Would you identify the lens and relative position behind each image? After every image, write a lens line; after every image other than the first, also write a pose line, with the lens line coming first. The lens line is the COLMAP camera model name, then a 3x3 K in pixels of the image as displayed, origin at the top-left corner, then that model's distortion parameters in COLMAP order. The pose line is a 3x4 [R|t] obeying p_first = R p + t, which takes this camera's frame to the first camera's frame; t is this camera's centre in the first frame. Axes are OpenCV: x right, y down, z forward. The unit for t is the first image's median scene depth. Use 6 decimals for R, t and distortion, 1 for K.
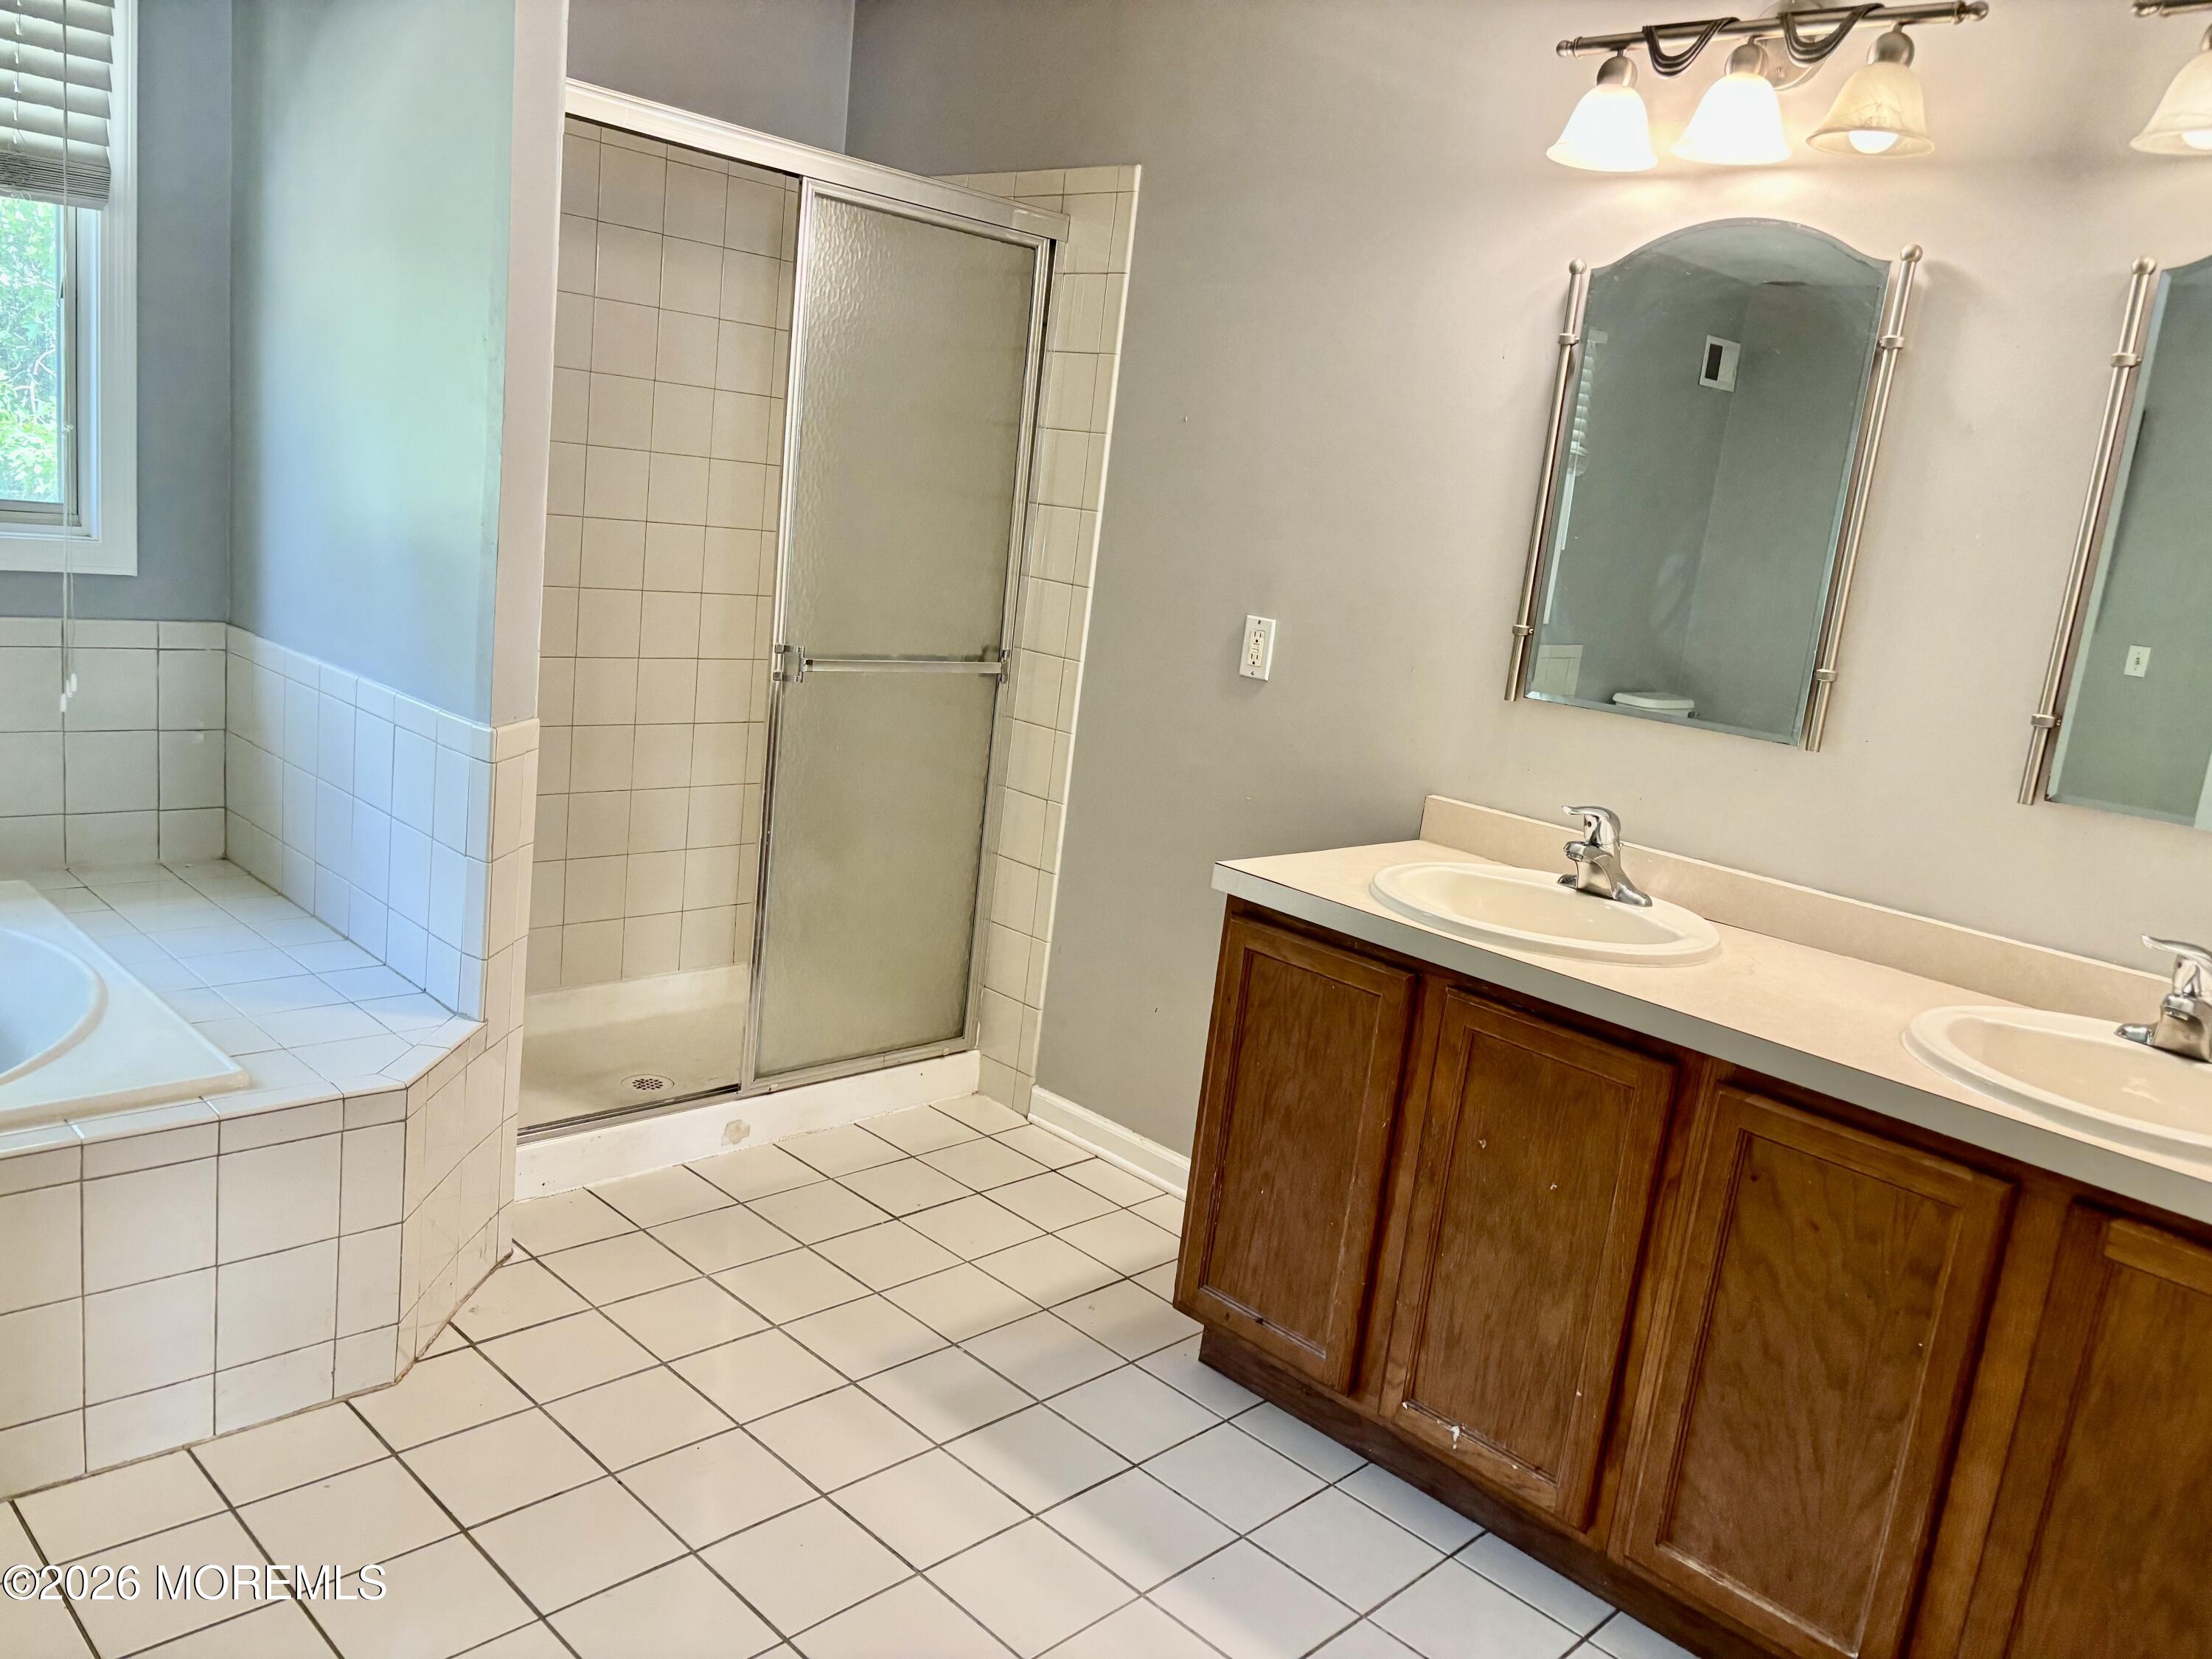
lens RADIAL K [[1679.8, 0, 1104.4], [0, 1679.8, 845.7], [0, 0, 1]] dist [0.046432, -0.057779]
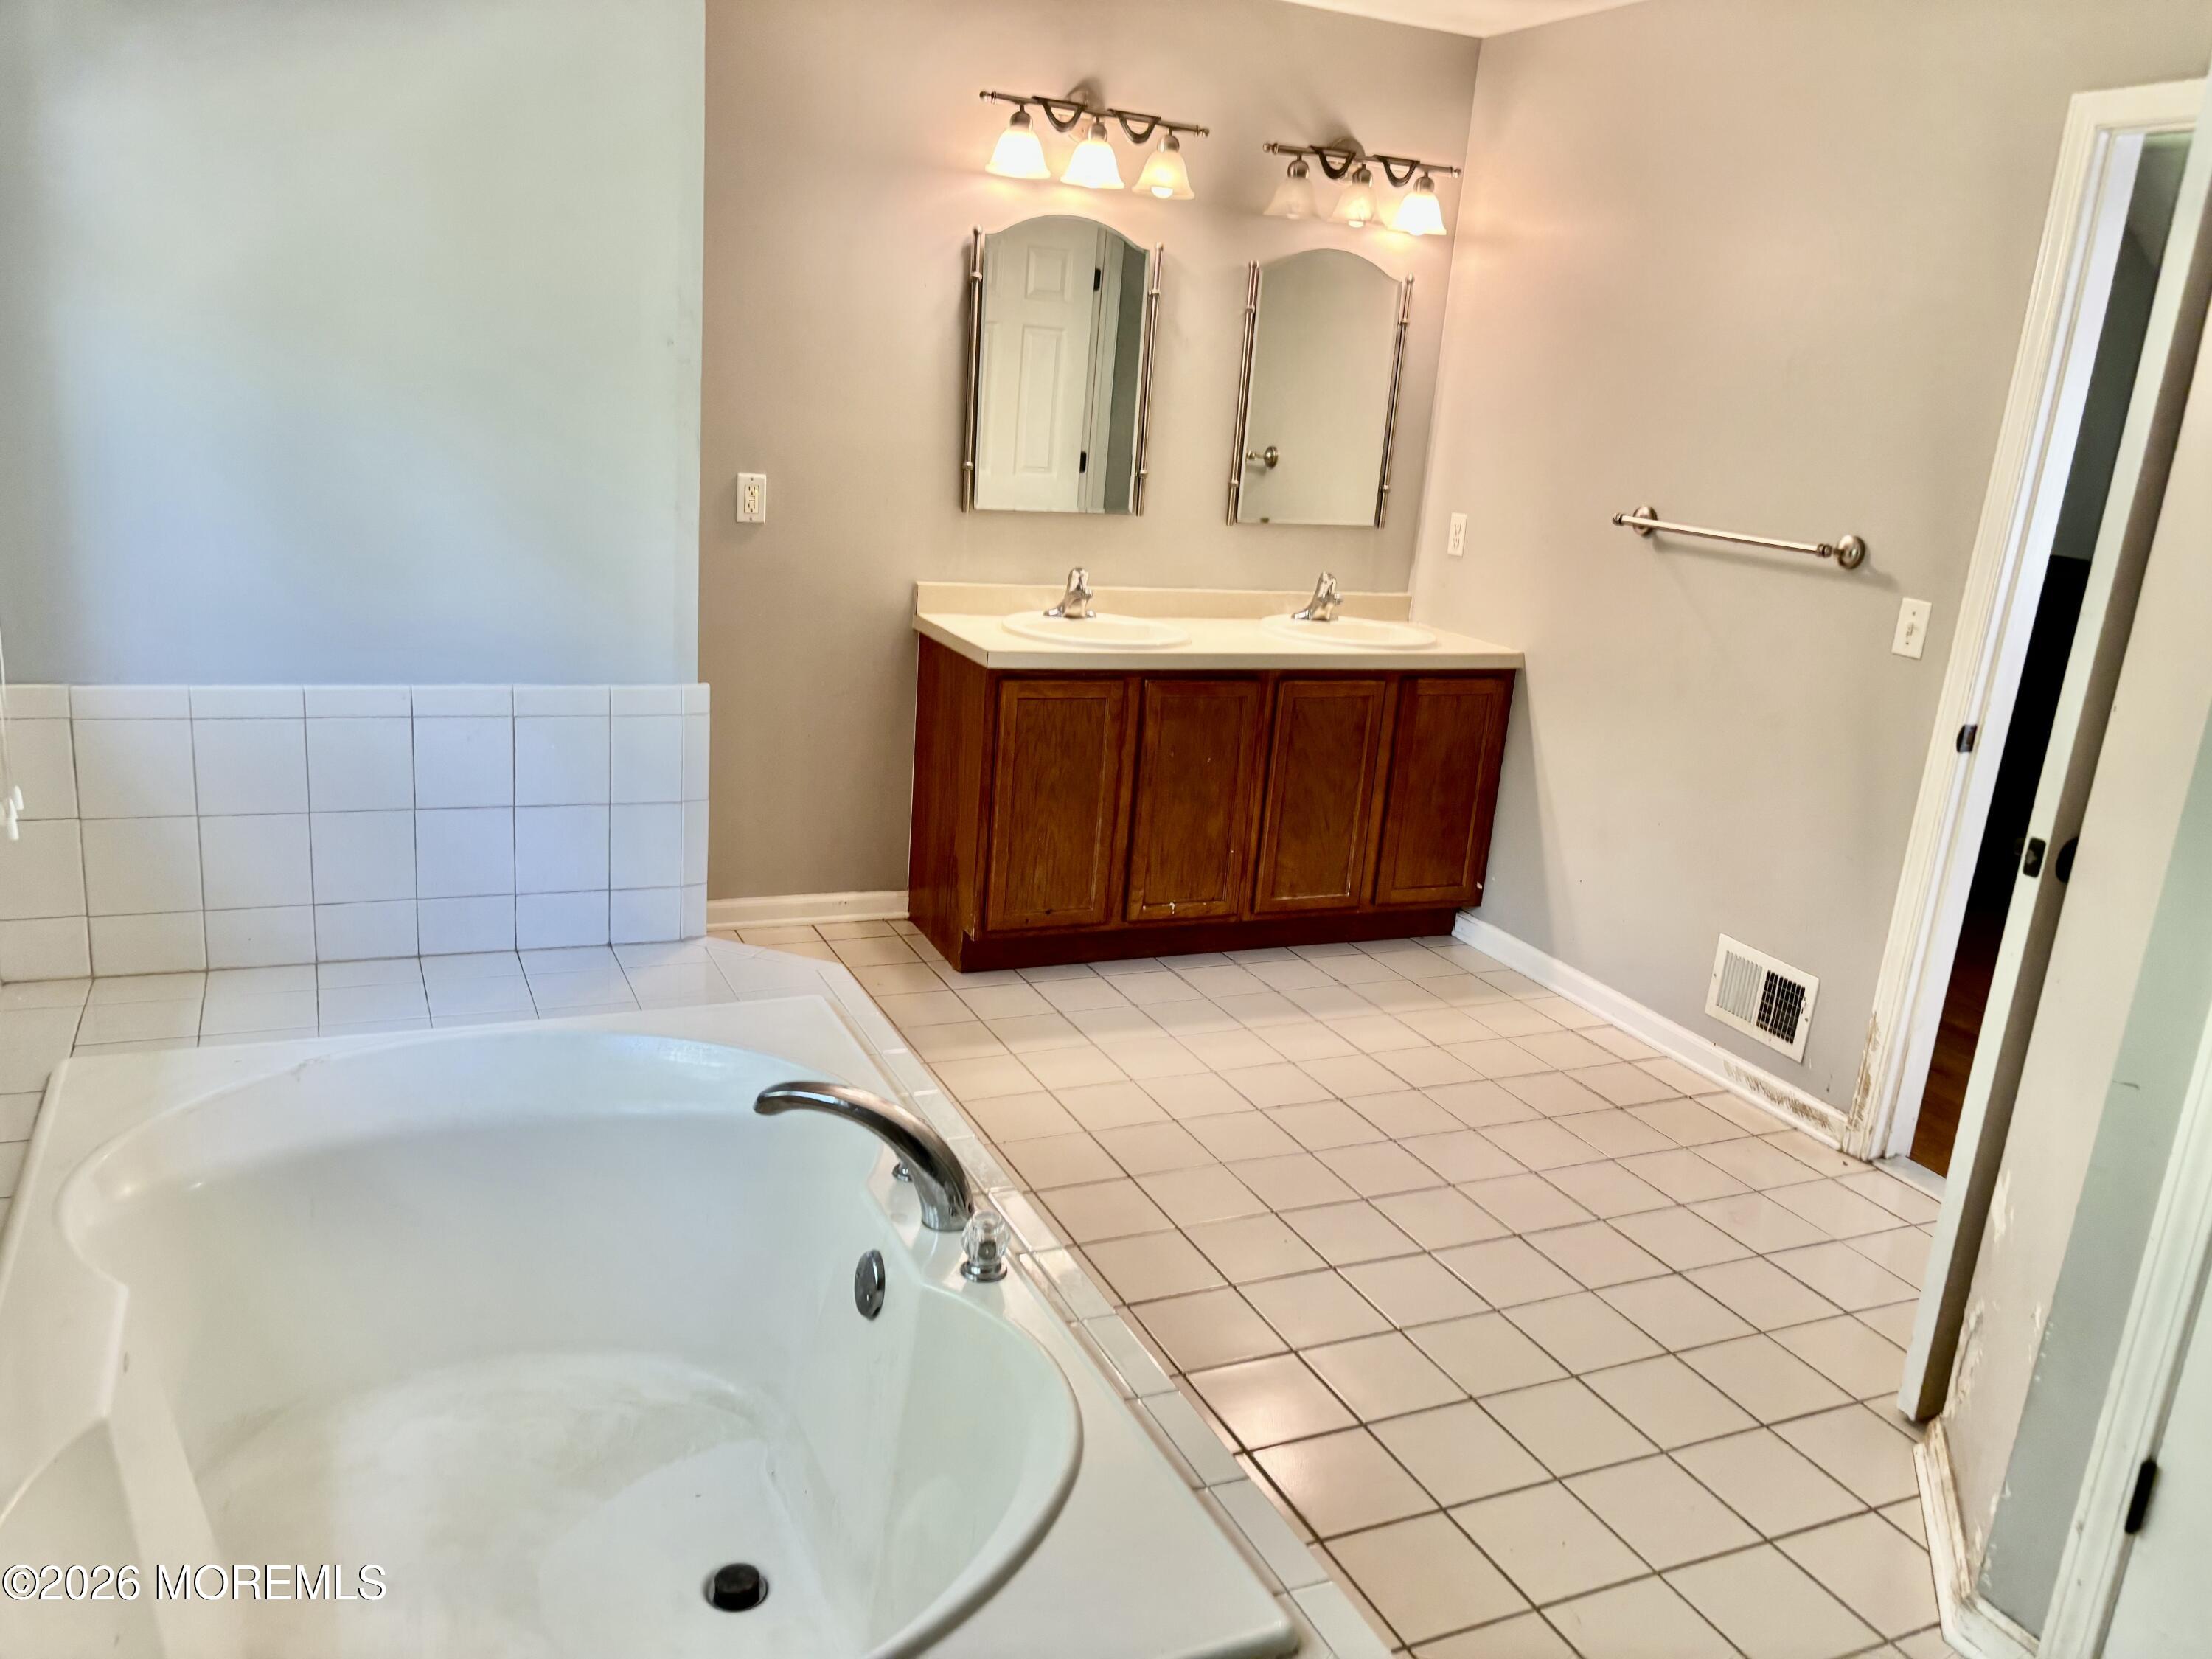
lens RADIAL K [[1679.8, 0, 1112.5], [0, 1679.8, 819.2], [0, 0, 1]] dist [0.046432, -0.057779]
pose [[0.339585, -0.335912, 0.878547, -1.449380], [0.151247, 0.941399, 0.301482, -0.325951], [-0.928335, 0.030499, 0.370491, 0.362706]]
